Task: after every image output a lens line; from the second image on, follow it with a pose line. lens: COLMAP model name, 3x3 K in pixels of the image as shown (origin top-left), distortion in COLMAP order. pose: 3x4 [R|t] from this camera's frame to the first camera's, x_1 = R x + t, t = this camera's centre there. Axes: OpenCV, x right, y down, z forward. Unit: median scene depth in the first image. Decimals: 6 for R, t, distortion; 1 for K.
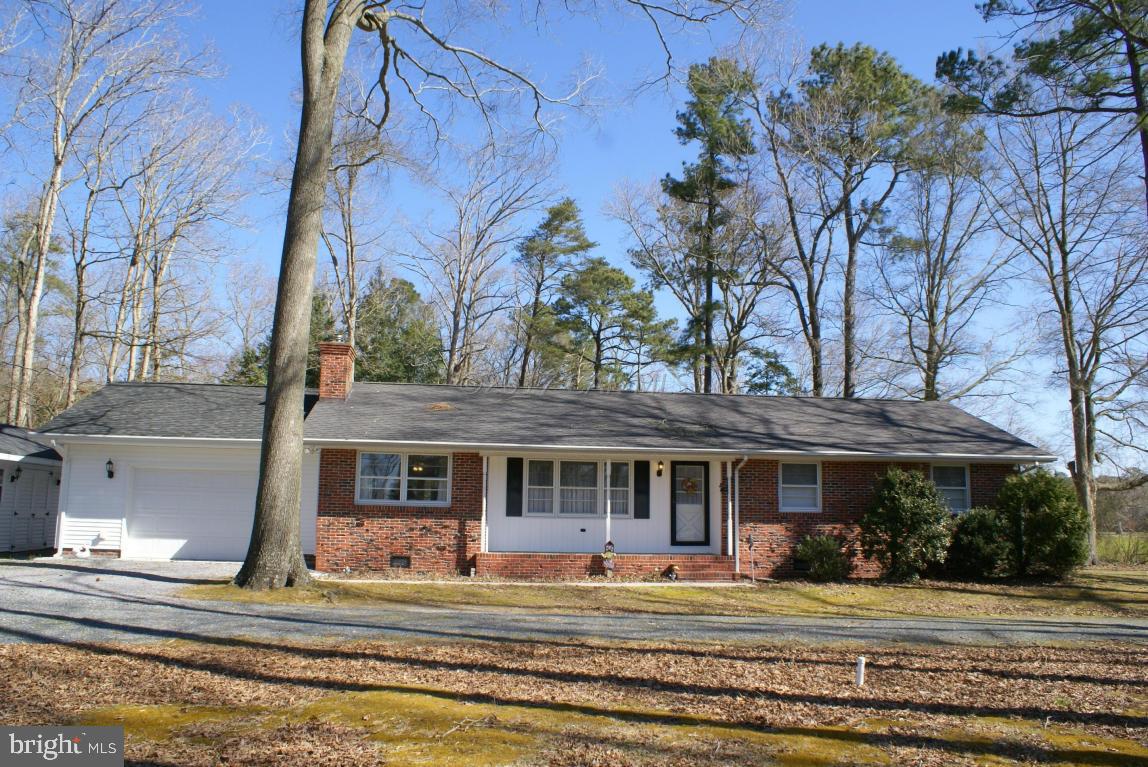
lens RADIAL K [[882.8, 0, 574.0], [0, 882.8, 383.5], [0, 0, 1]] dist [-0.136945, 0.133852]
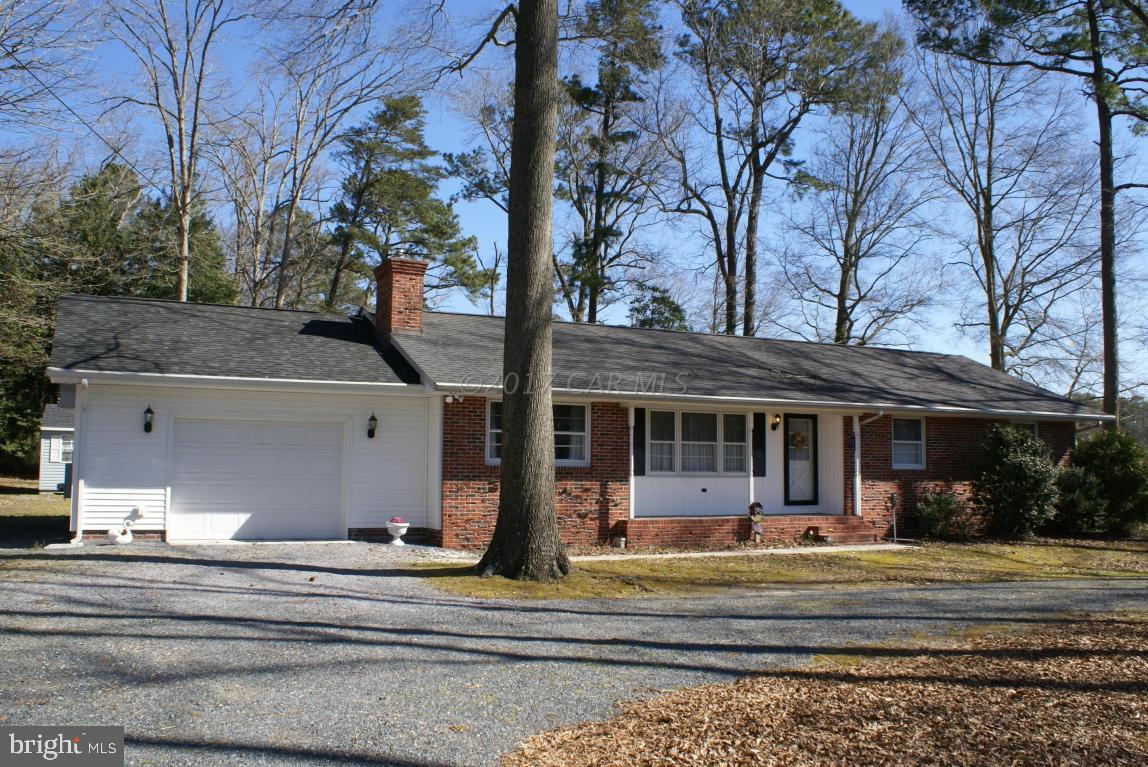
lens RADIAL K [[998.1, 0, 574.0], [0, 998.1, 383.5], [0, 0, 1]] dist [-0.069049, 0.010554]
pose [[0.945494, 0.022042, 0.324893, -0.445494], [-0.046828, 0.996540, 0.068670, -0.004040], [-0.322255, -0.080141, 0.943254, 0.099603]]
